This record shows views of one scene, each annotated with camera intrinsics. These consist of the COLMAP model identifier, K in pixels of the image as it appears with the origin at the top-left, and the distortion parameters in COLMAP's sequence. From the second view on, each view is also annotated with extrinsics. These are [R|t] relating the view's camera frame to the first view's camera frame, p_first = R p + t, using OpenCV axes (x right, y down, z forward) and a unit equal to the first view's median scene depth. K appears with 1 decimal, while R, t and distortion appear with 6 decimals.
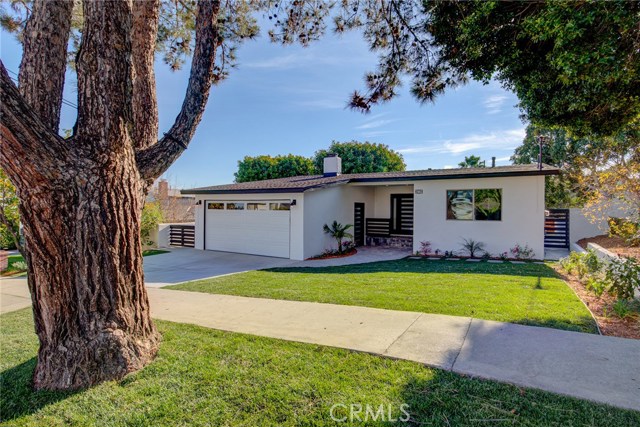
lens RADIAL K [[324.9, 0, 320.0], [0, 324.9, 211.8], [0, 0, 1]] dist [0.000520, 0.002829]
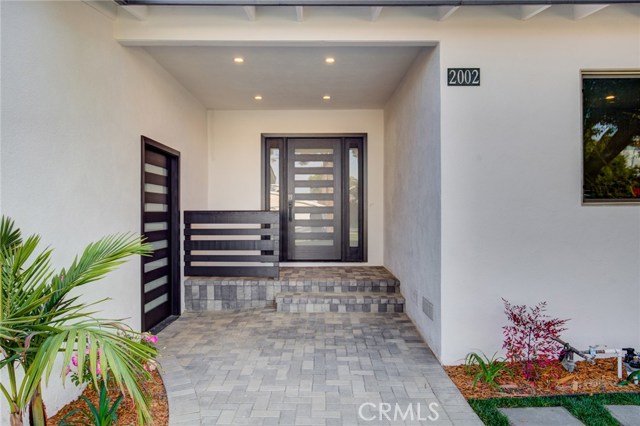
lens RADIAL K [[425.6, 0, 318.3], [0, 425.6, 207.9], [0, 0, 1]] dist [0.000293, -0.003732]
pose [[0.863199, -0.006286, 0.504825, 0.074464], [0.013275, 0.999859, -0.010249, 0.027402], [-0.504690, 0.015549, 0.863161, 0.797807]]
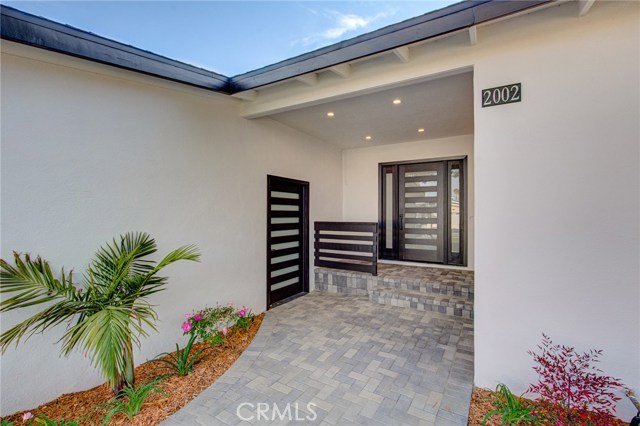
lens RADIAL K [[290.8, 0, 320.7], [0, 290.8, 210.9], [0, 0, 1]] dist [-0.005661, 0.003175]
pose [[0.999953, -0.006023, -0.007578, 0.186791], [0.005902, 0.999855, -0.015981, 0.015378], [0.007673, 0.015936, 0.999844, 0.805302]]
